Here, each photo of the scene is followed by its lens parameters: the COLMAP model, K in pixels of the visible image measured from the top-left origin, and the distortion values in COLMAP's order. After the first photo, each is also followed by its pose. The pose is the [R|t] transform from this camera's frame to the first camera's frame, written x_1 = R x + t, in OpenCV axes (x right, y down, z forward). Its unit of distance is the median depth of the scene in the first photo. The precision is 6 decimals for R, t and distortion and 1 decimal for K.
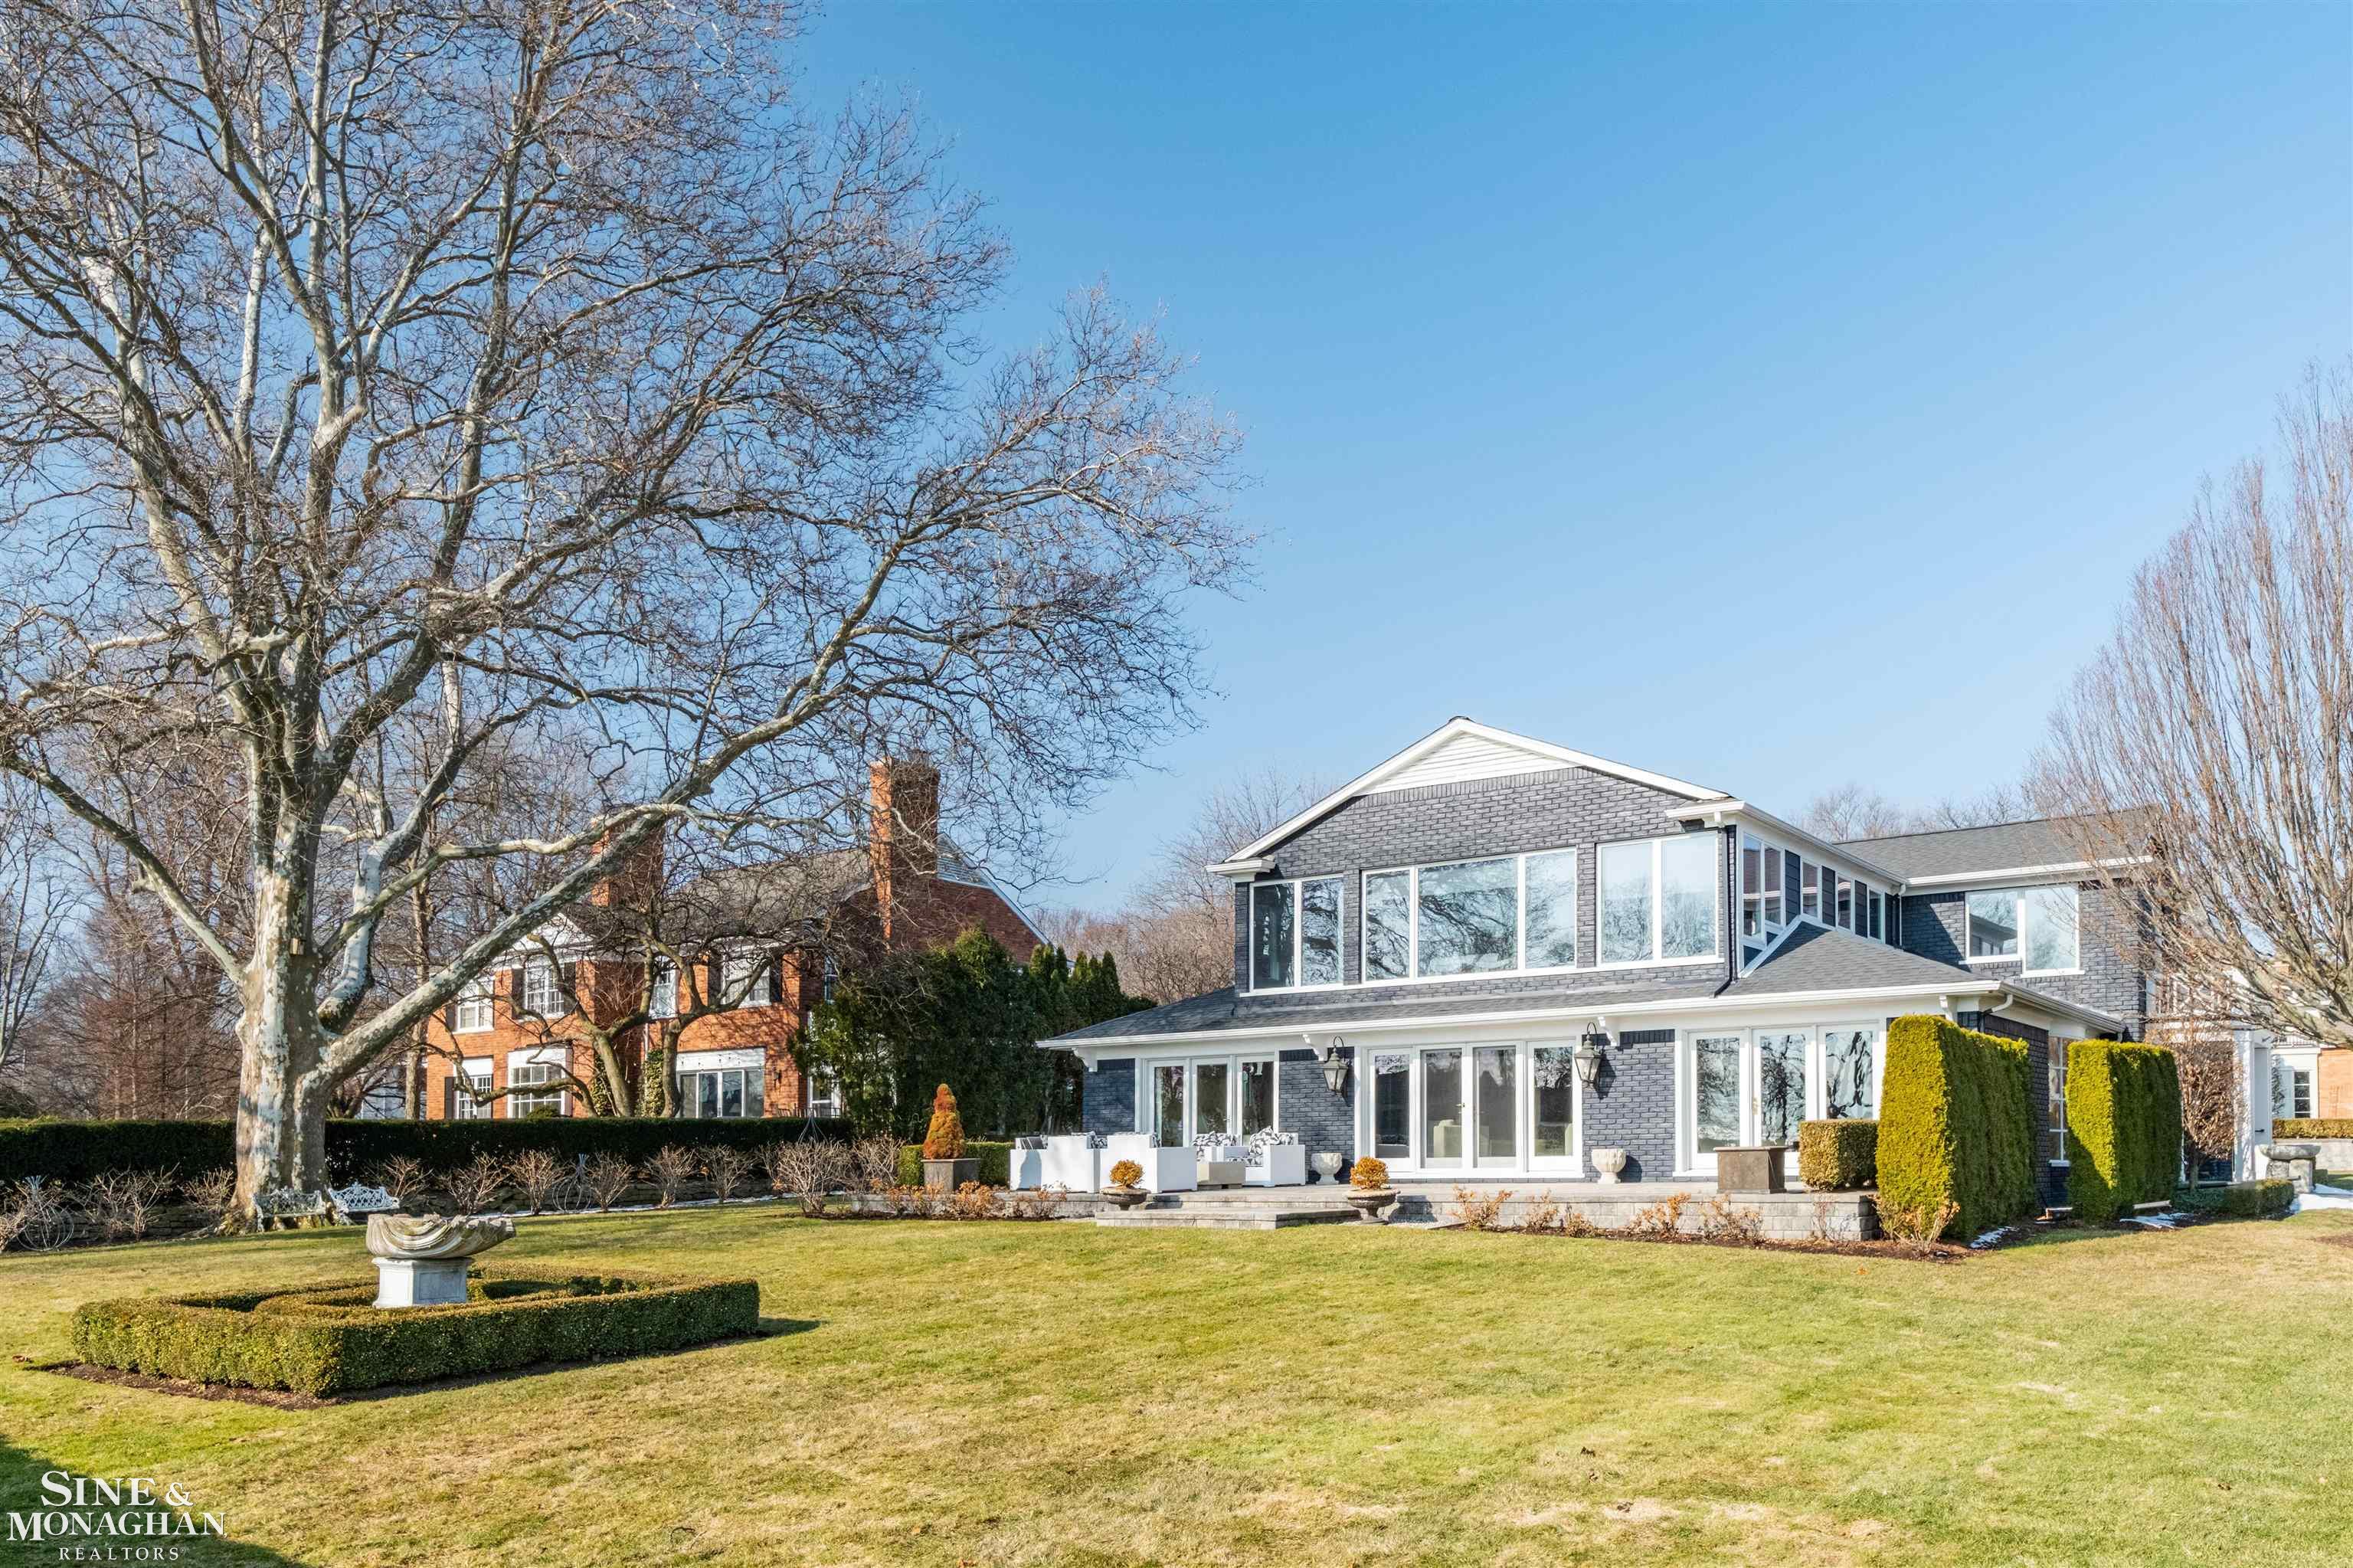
lens RADIAL K [[1748.8, 0, 1176.5], [0, 1748.8, 784.0], [0, 0, 1]] dist [-0.005595, -0.001252]
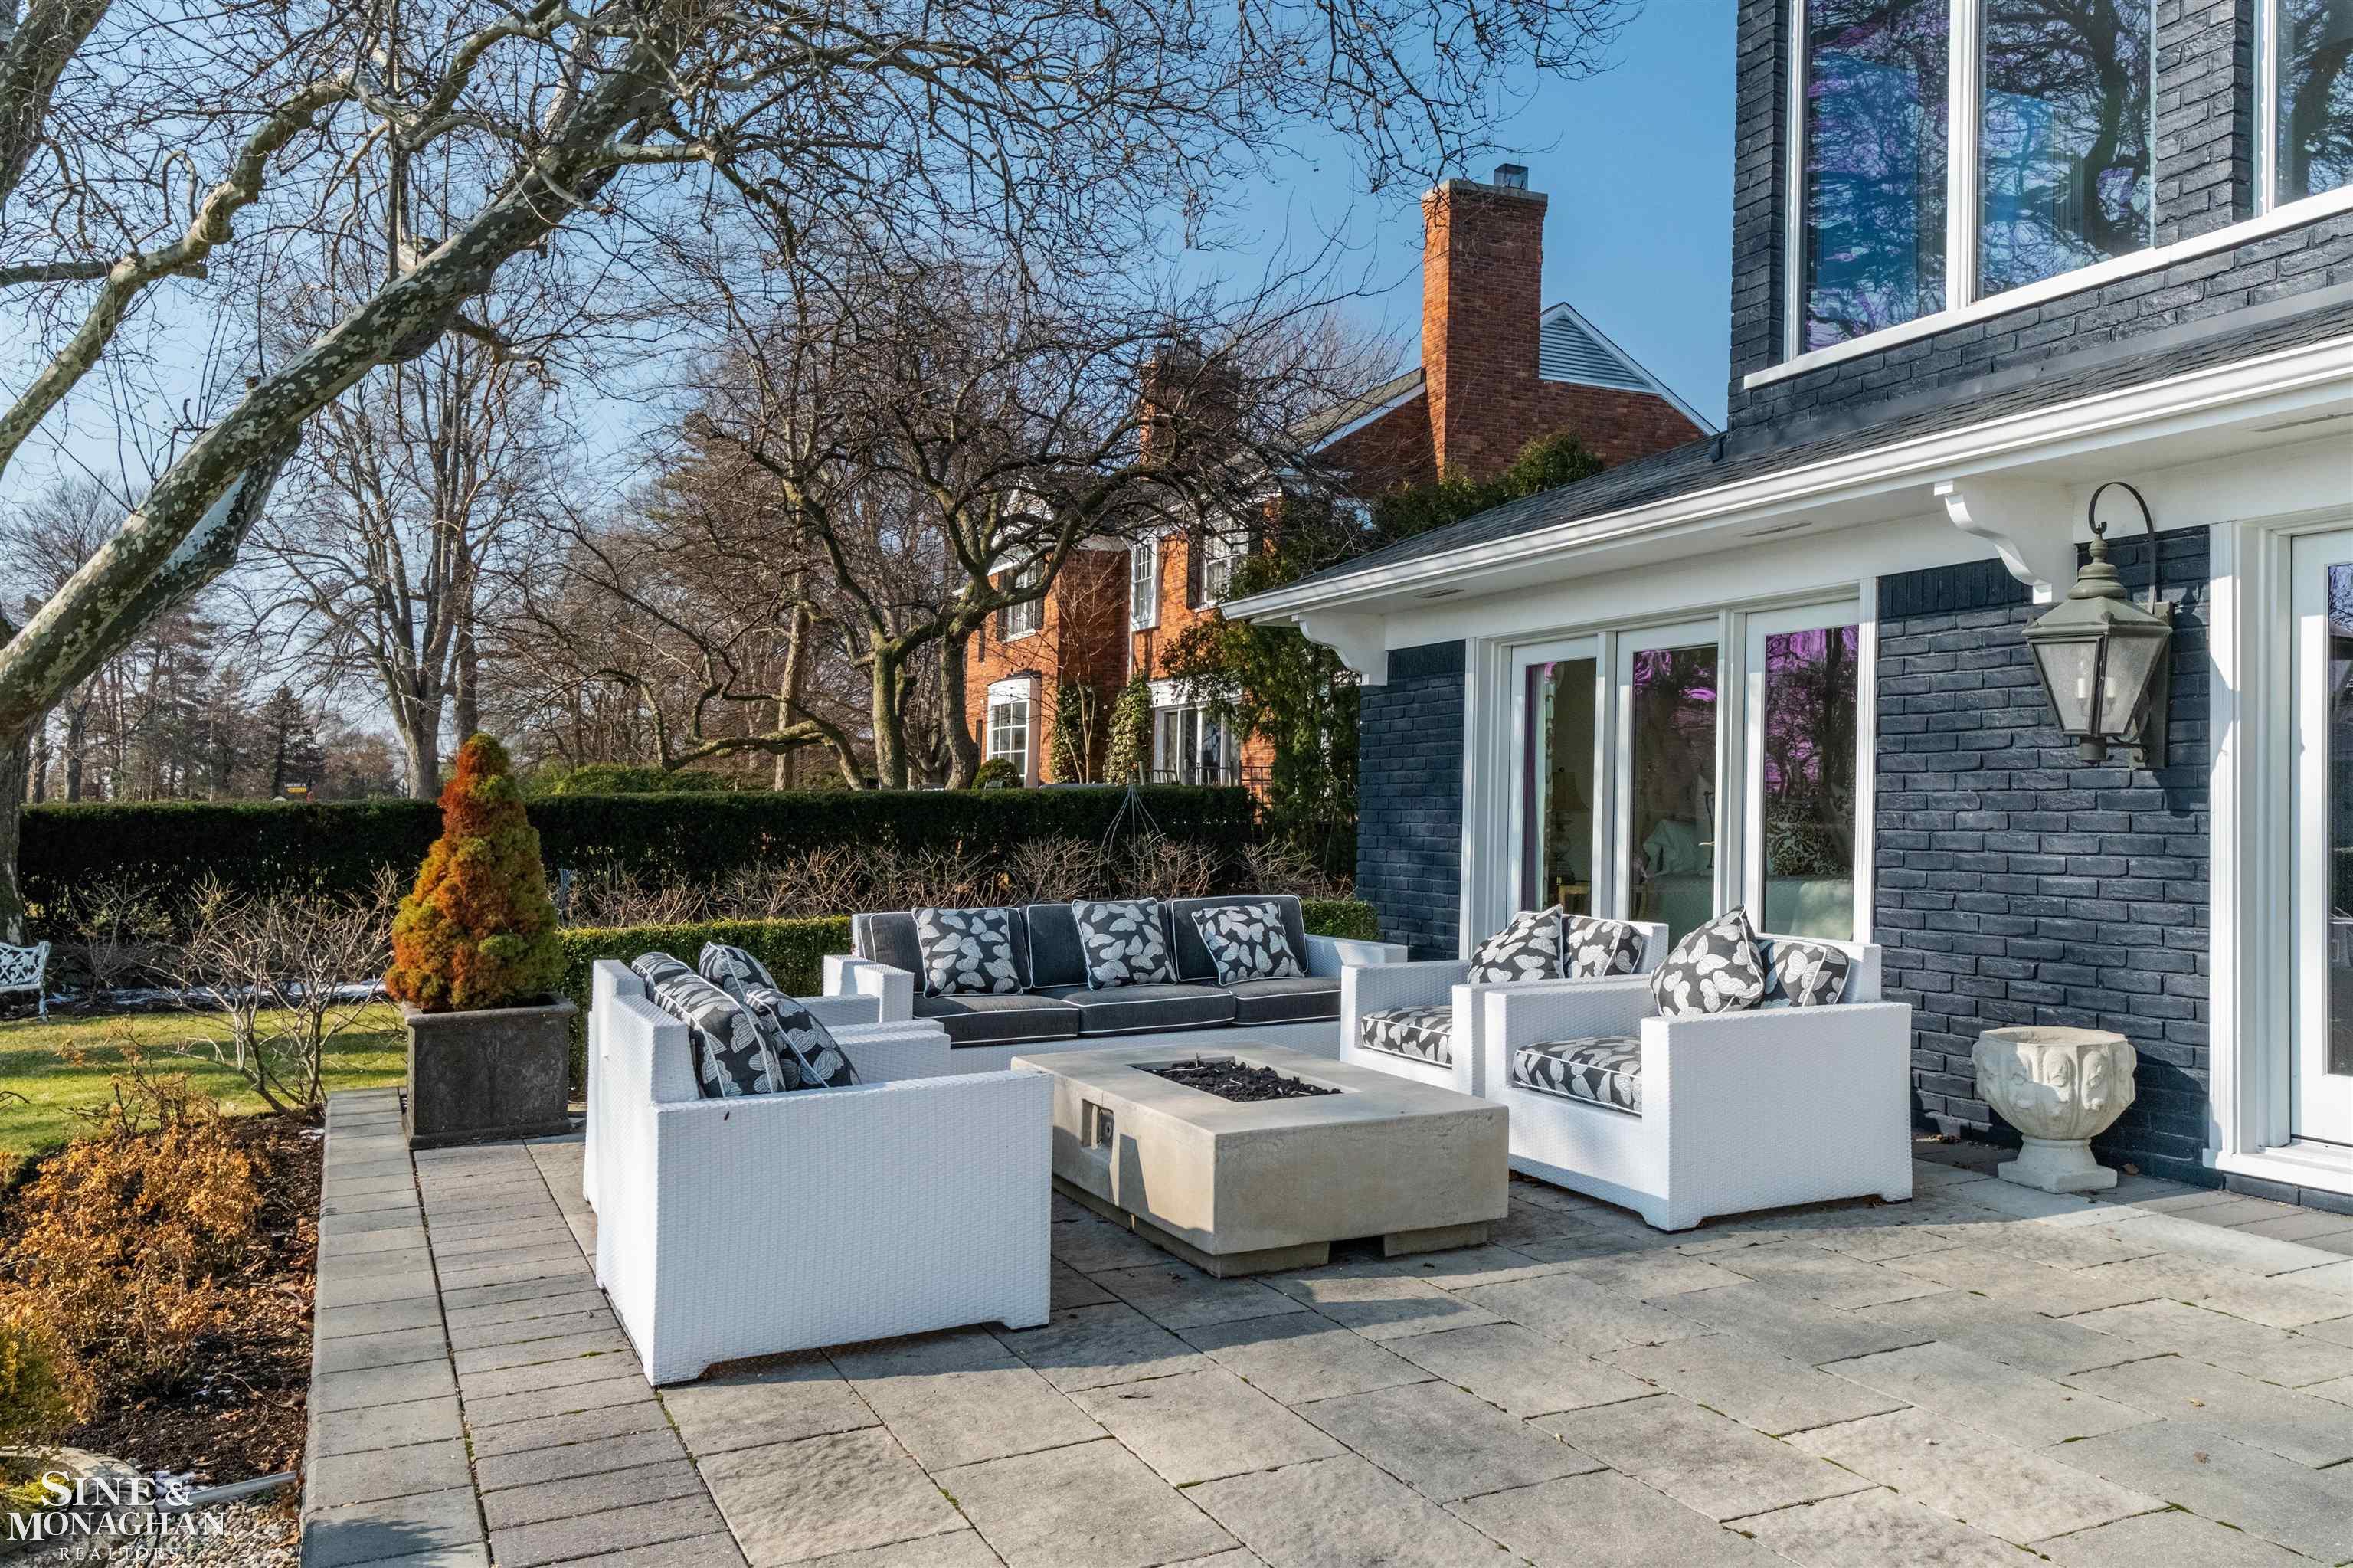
lens RADIAL K [[1748.8, 0, 1176.5], [0, 1748.8, 784.0], [0, 0, 1]] dist [-0.005595, -0.001252]
pose [[0.857546, -0.002421, -0.514402, 0.101818], [0.107294, 0.978836, 0.174262, 0.128943], [0.503093, -0.204630, 0.839657, 0.746872]]
